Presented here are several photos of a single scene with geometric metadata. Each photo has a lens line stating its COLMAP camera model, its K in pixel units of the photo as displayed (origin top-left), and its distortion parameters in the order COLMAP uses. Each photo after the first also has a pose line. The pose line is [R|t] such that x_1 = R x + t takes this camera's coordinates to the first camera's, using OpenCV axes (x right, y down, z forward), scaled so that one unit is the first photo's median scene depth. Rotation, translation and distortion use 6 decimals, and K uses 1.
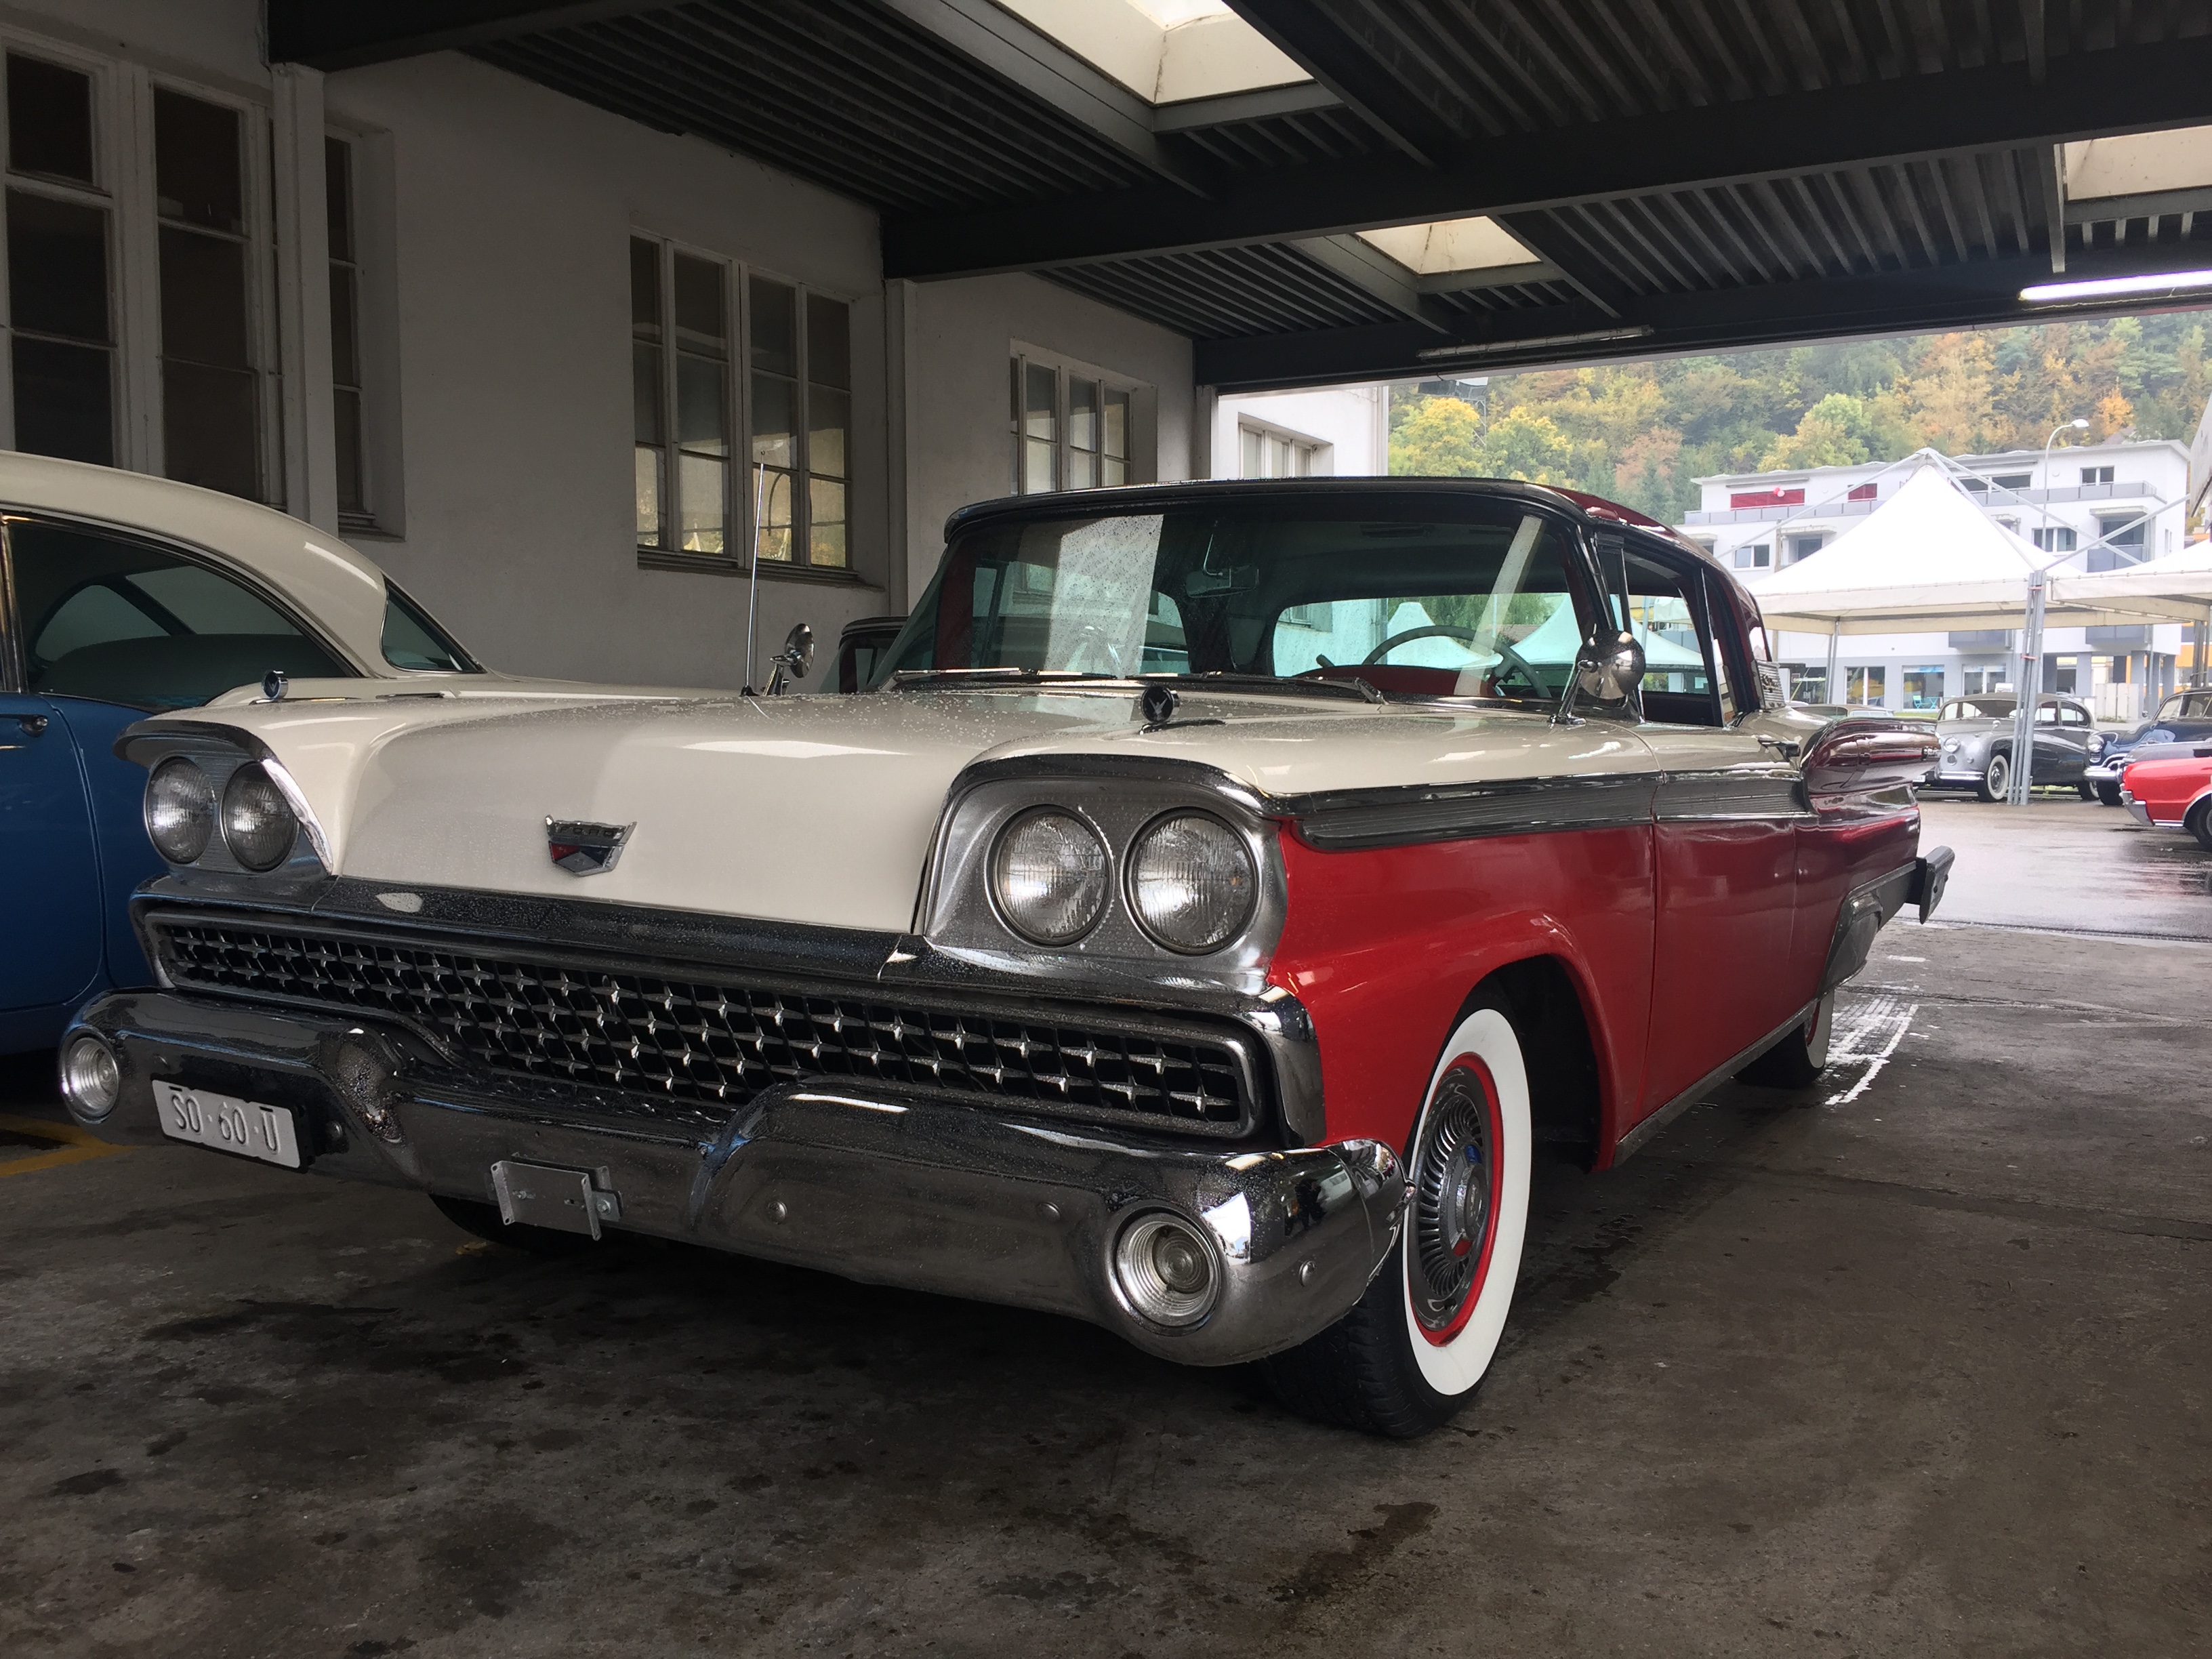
lens RADIAL K [[1878.1, 0, 1100.5], [0, 1878.1, 834.3], [0, 0, 1]] dist [0.090500, -0.113174]
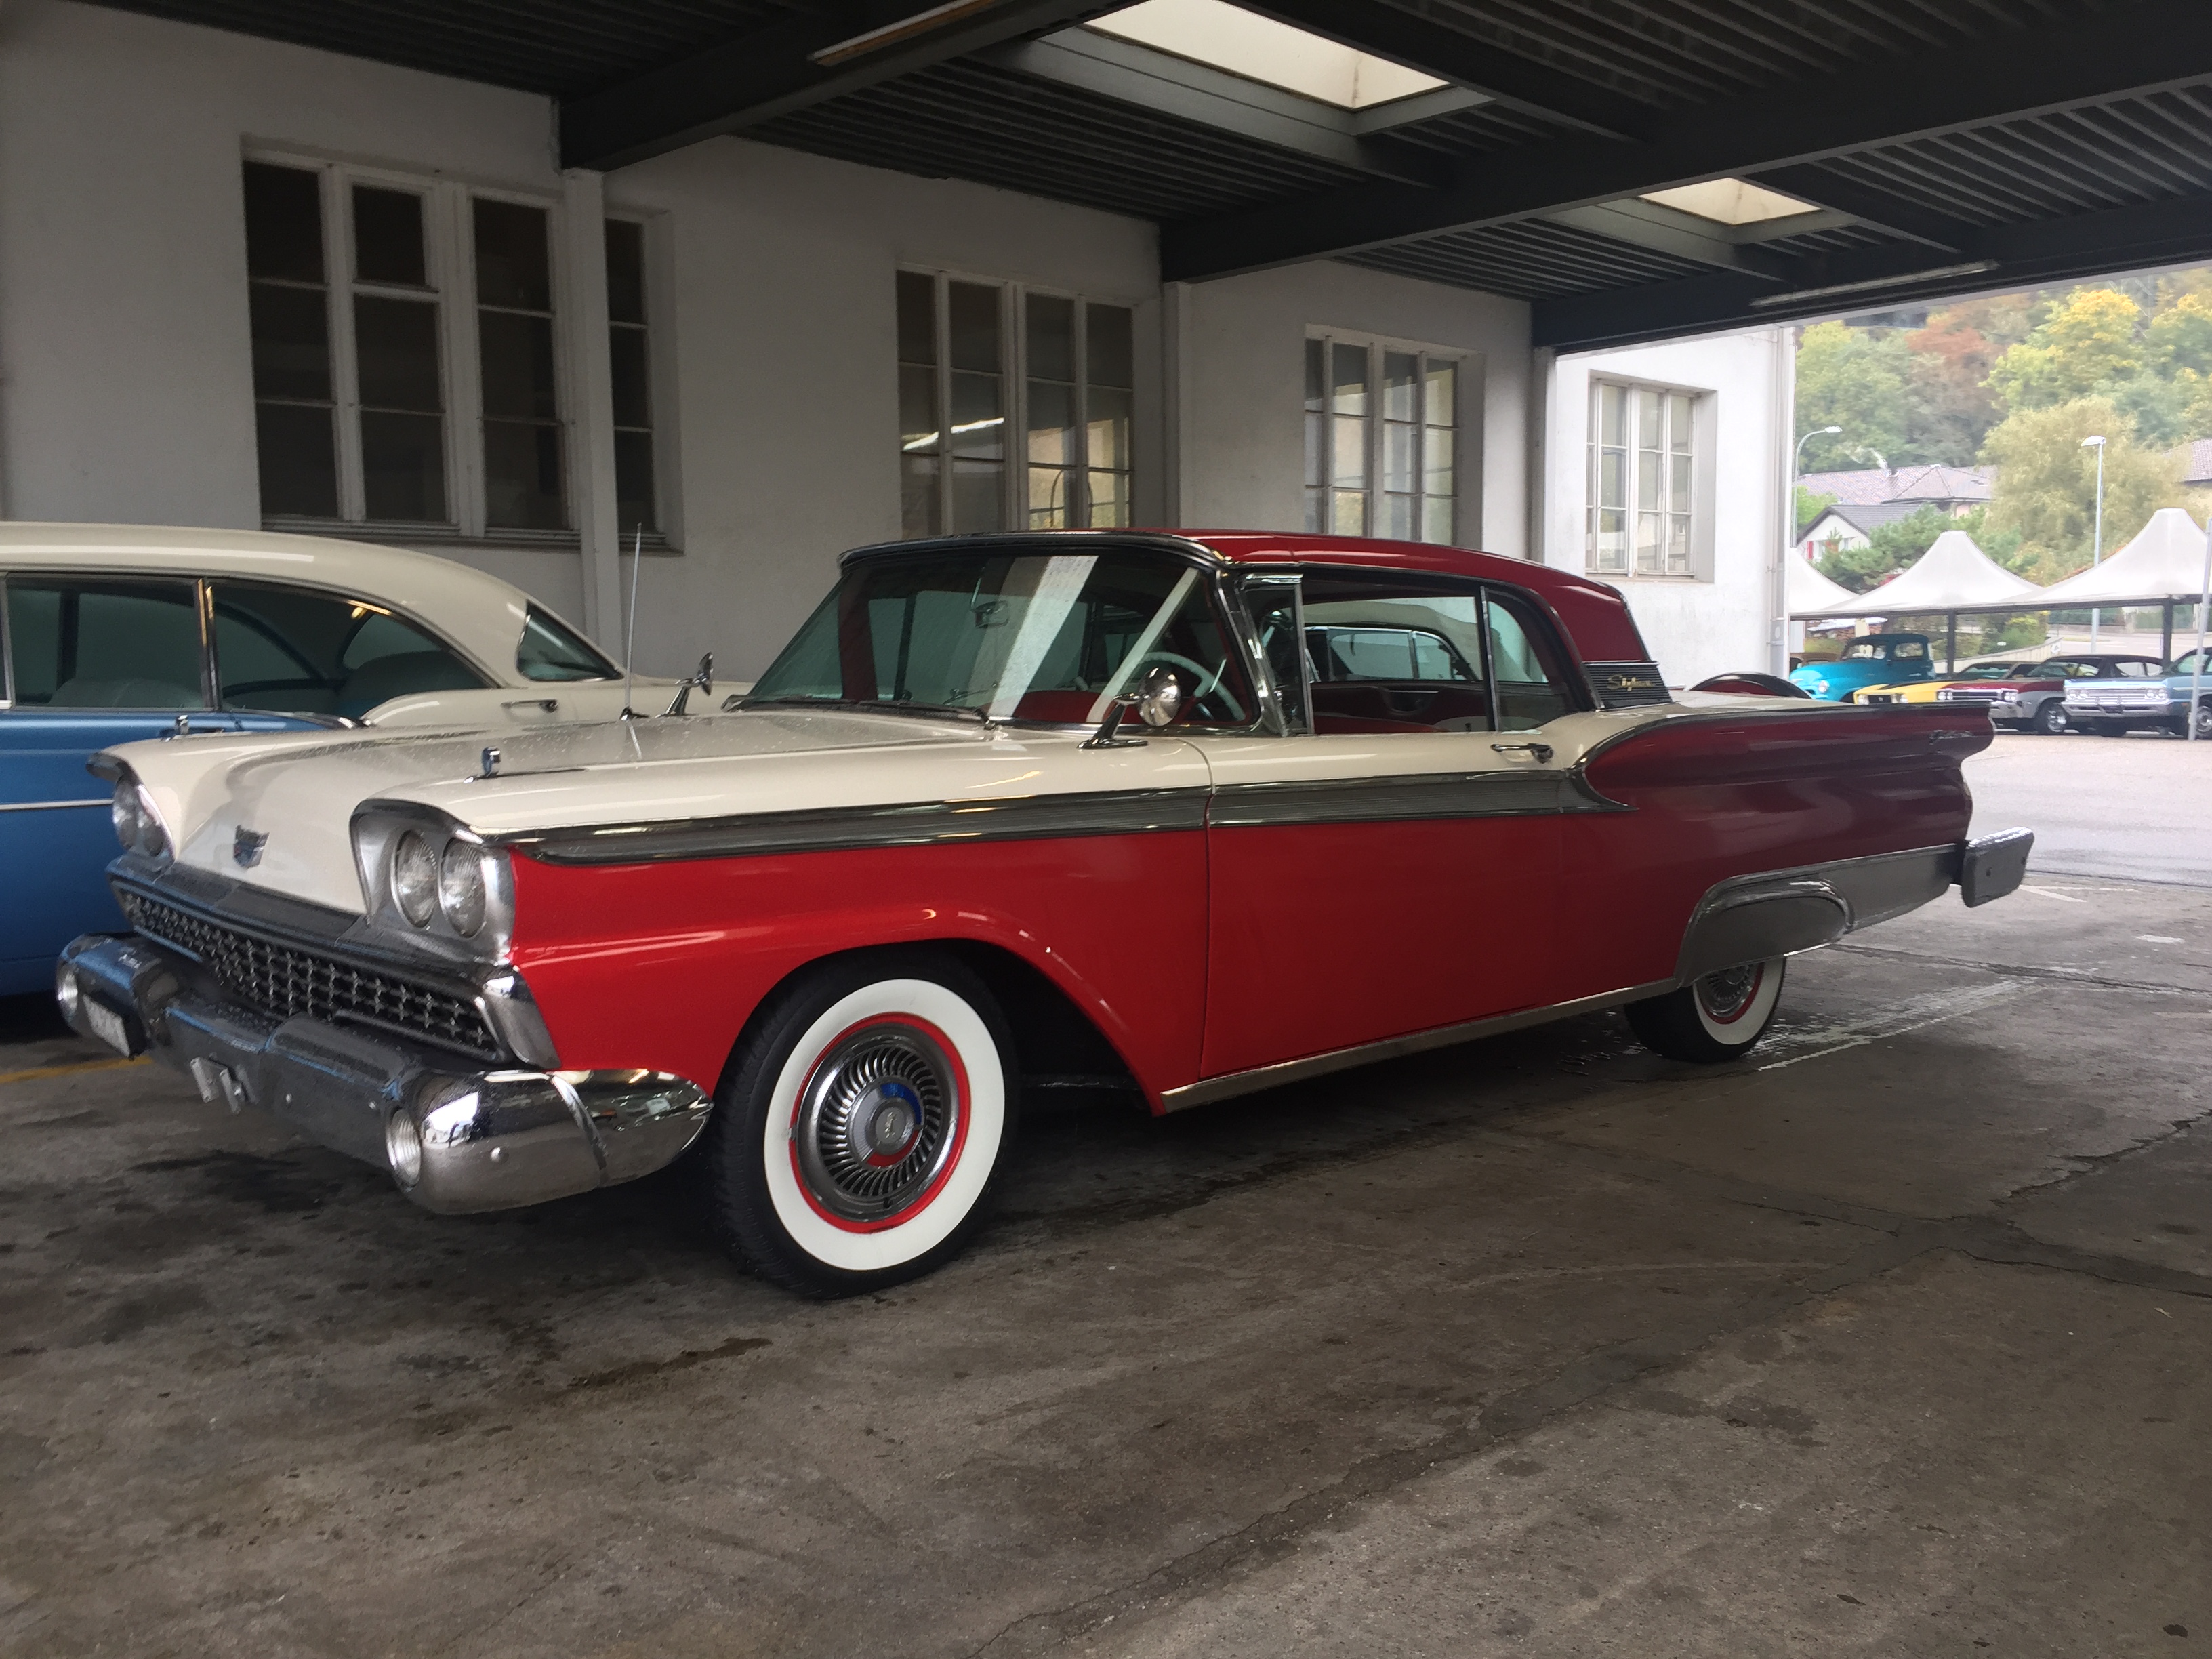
lens RADIAL K [[1878.1, 0, 1110.9], [0, 1878.1, 832.1], [0, 0, 1]] dist [0.090500, -0.113174]
pose [[0.955303, 0.013771, -0.295308, 0.673774], [-0.005125, 0.999536, 0.030031, -0.044869], [0.295585, -0.027175, 0.954930, -0.178261]]
